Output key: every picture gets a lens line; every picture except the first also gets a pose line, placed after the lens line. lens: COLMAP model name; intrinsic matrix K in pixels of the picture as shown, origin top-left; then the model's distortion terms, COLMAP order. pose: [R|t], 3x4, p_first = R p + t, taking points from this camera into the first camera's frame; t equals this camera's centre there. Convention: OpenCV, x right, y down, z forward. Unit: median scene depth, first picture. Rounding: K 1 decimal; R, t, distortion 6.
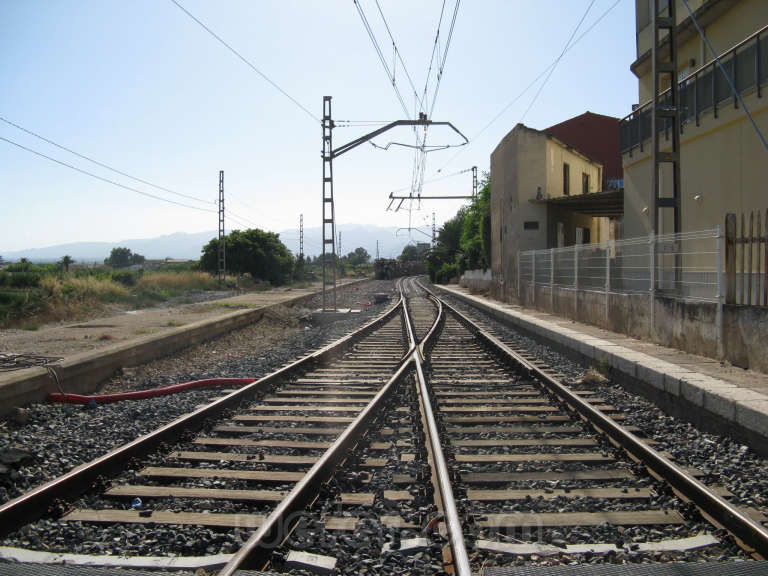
lens RADIAL K [[797.9, 0, 384.2], [0, 797.9, 285.6], [0, 0, 1]] dist [-0.194968, 0.219940]
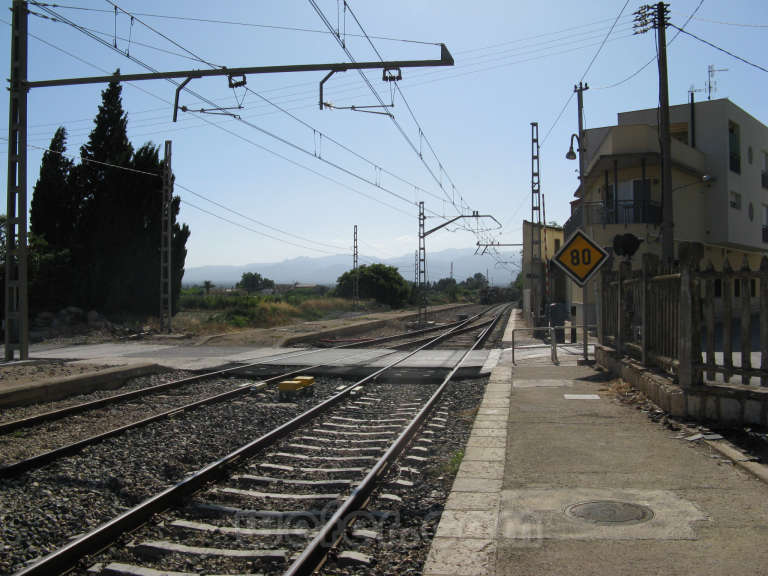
lens RADIAL K [[797.9, 0, 384.2], [0, 797.9, 285.6], [0, 0, 1]] dist [-0.194968, 0.219940]
pose [[0.988589, 0.003237, -0.150601, 0.055295], [-0.007826, 0.999522, -0.029893, 0.001855], [0.150433, 0.030731, 0.988142, -0.375268]]
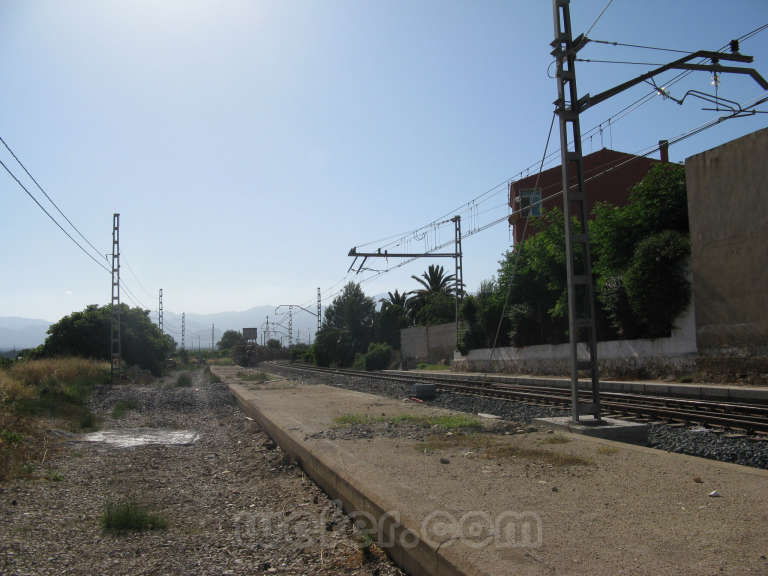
lens RADIAL K [[797.9, 0, 384.2], [0, 797.9, 285.6], [0, 0, 1]] dist [-0.194968, 0.219940]
pose [[0.968709, 0.002648, 0.248185, -0.147116], [0.024269, 0.994141, -0.105331, -0.001982], [-0.247010, 0.108059, 0.962969, 0.273257]]
